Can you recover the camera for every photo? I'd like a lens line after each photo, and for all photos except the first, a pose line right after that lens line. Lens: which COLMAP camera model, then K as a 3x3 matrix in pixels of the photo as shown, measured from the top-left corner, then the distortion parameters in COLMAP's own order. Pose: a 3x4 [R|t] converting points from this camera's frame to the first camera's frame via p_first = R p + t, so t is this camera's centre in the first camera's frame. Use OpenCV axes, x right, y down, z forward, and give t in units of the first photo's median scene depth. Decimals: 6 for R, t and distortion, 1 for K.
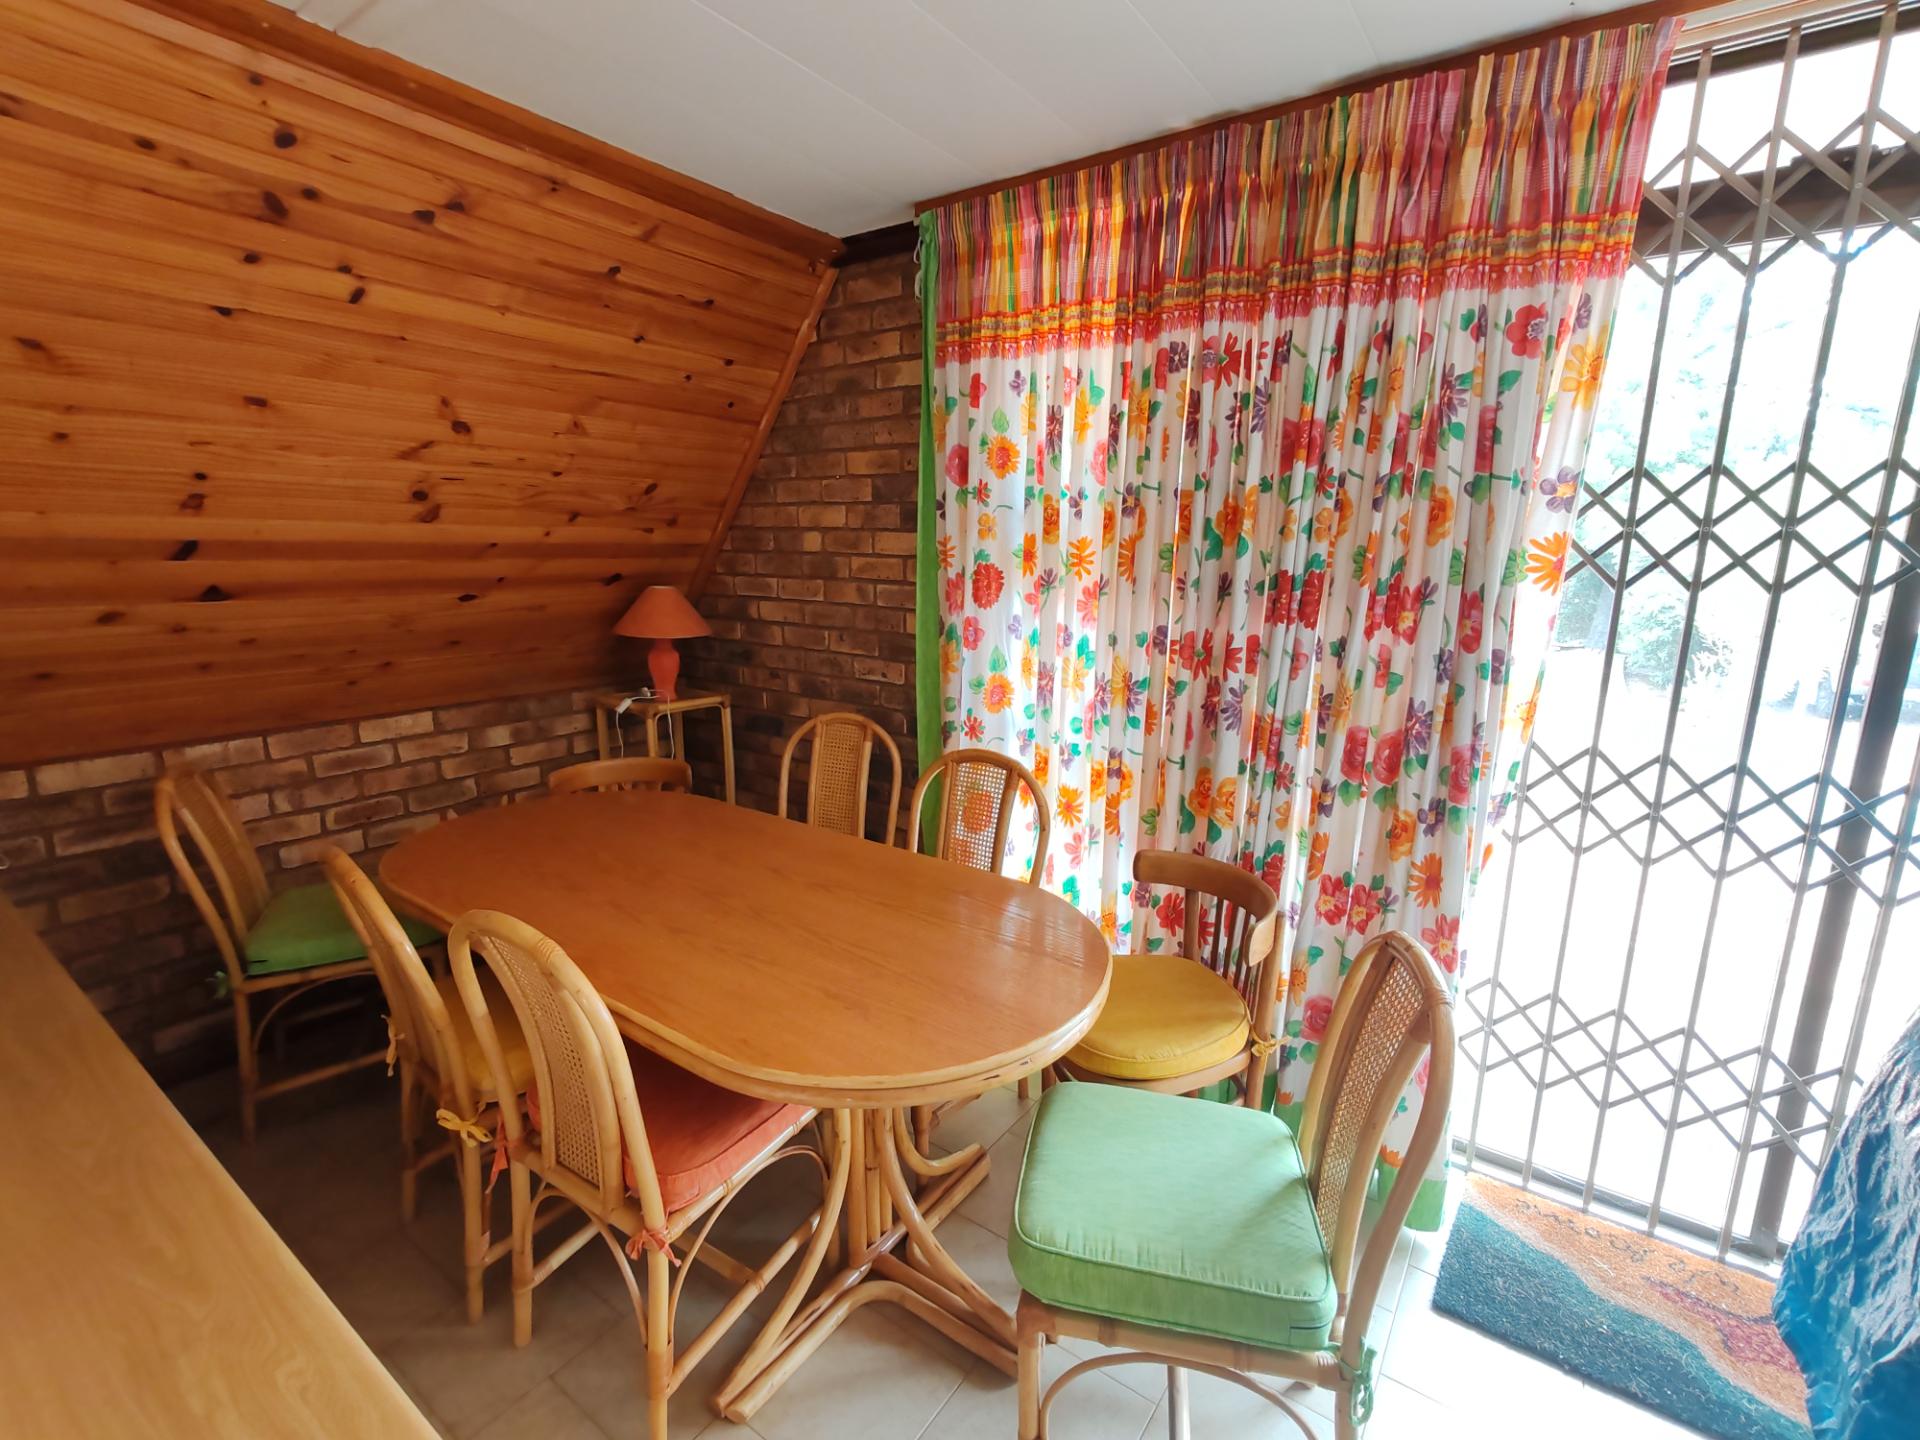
lens RADIAL K [[881.8, 0, 950.7], [0, 881.8, 724.8], [0, 0, 1]] dist [-0.003373, 0.004950]
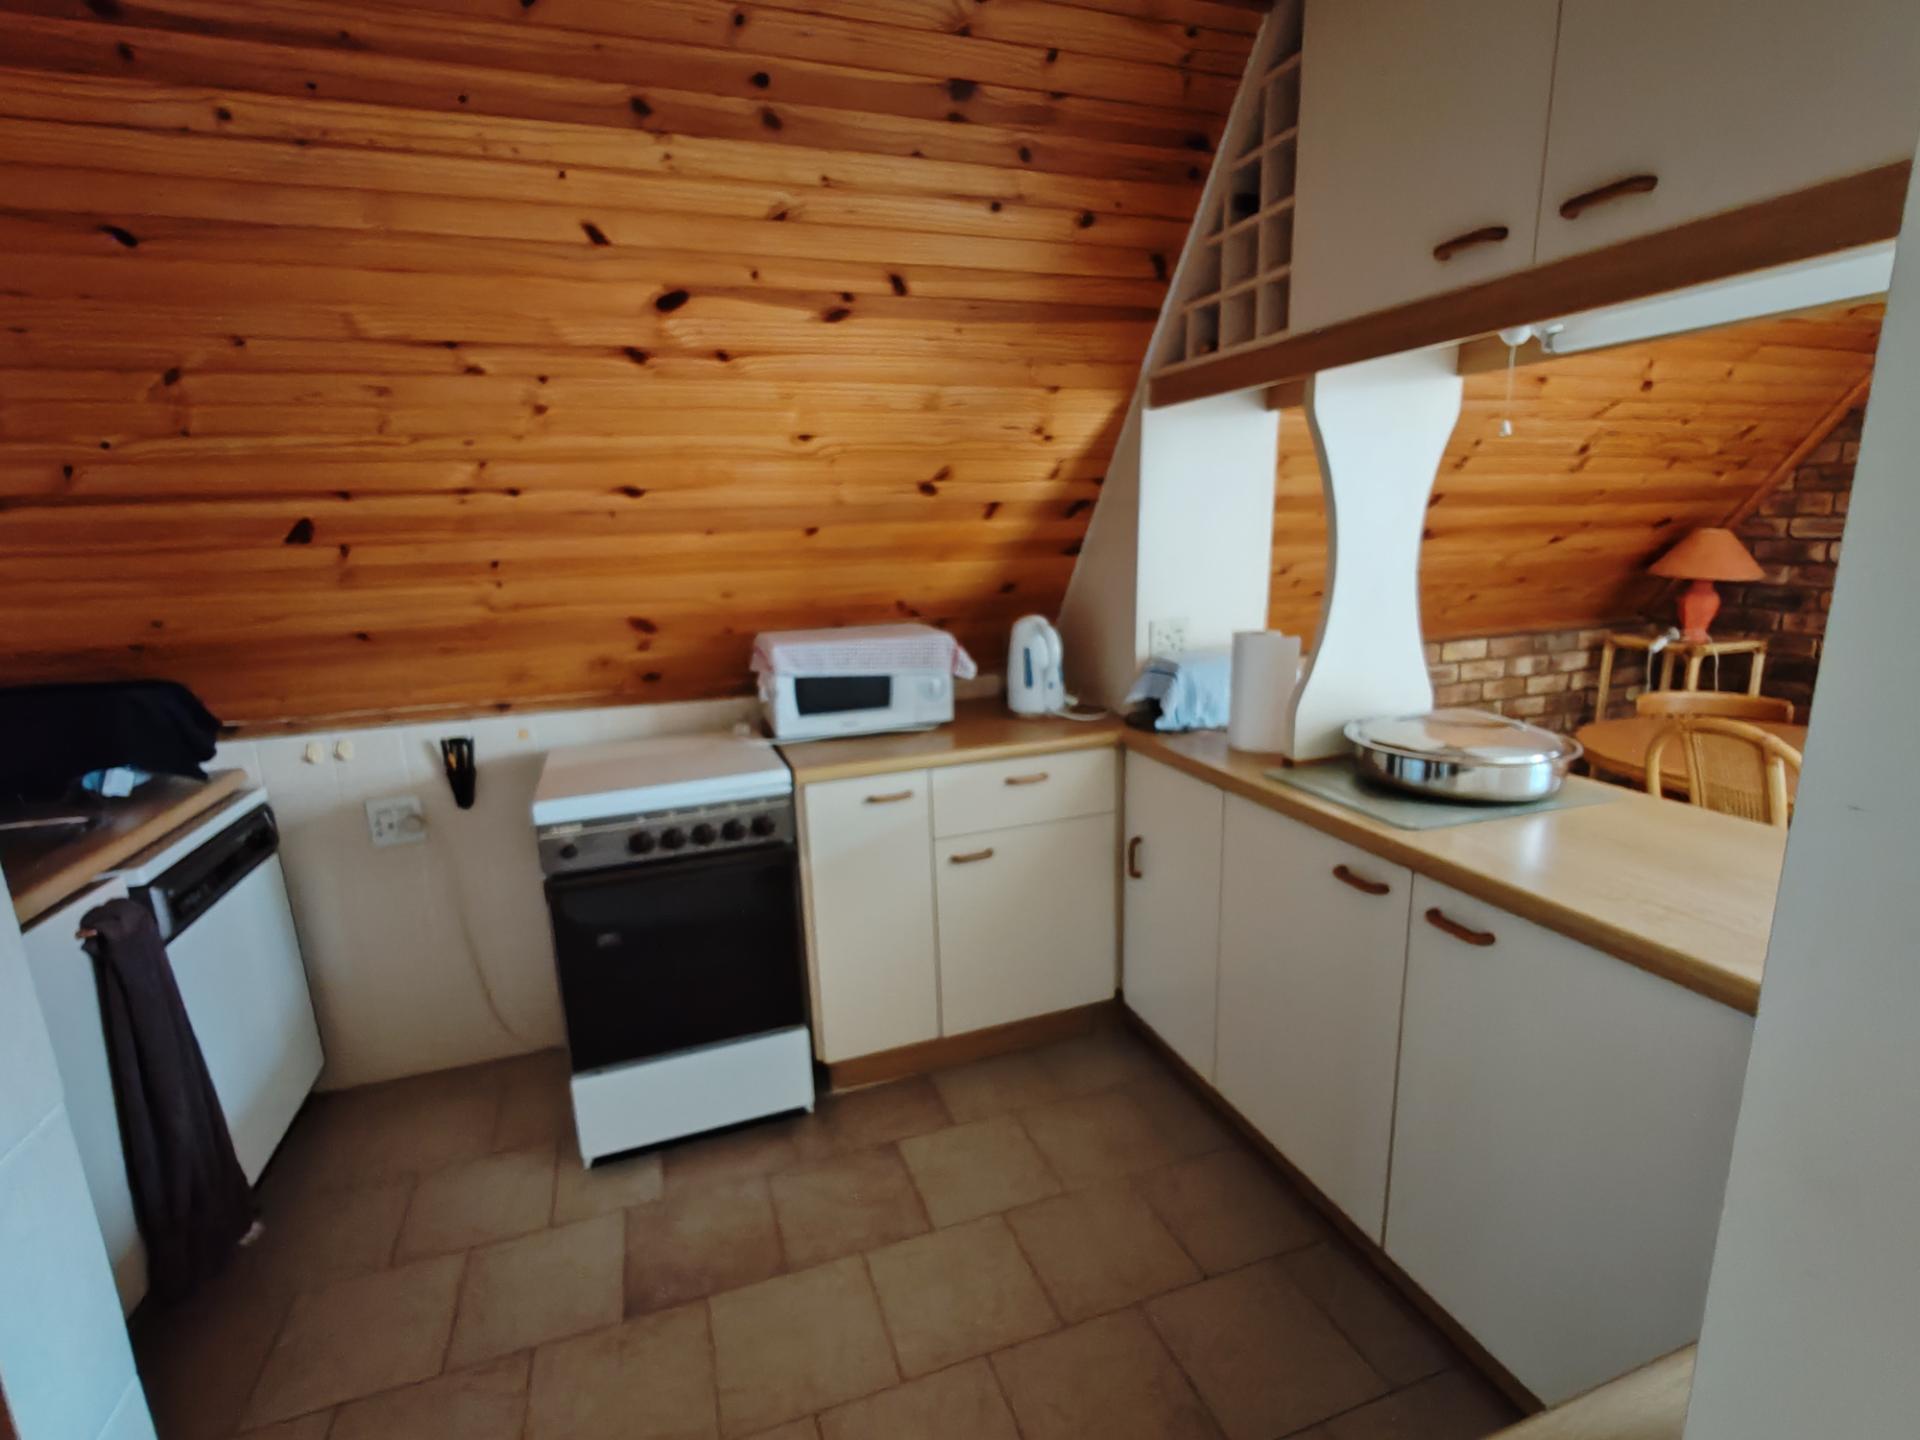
lens RADIAL K [[881.8, 0, 965.7], [0, 881.8, 712.9], [0, 0, 1]] dist [-0.003373, 0.004950]
pose [[0.811029, 0.086952, -0.578507, -0.459287], [-0.081240, 0.996051, 0.035817, 0.095865], [0.579337, 0.017949, 0.814890, -0.354616]]
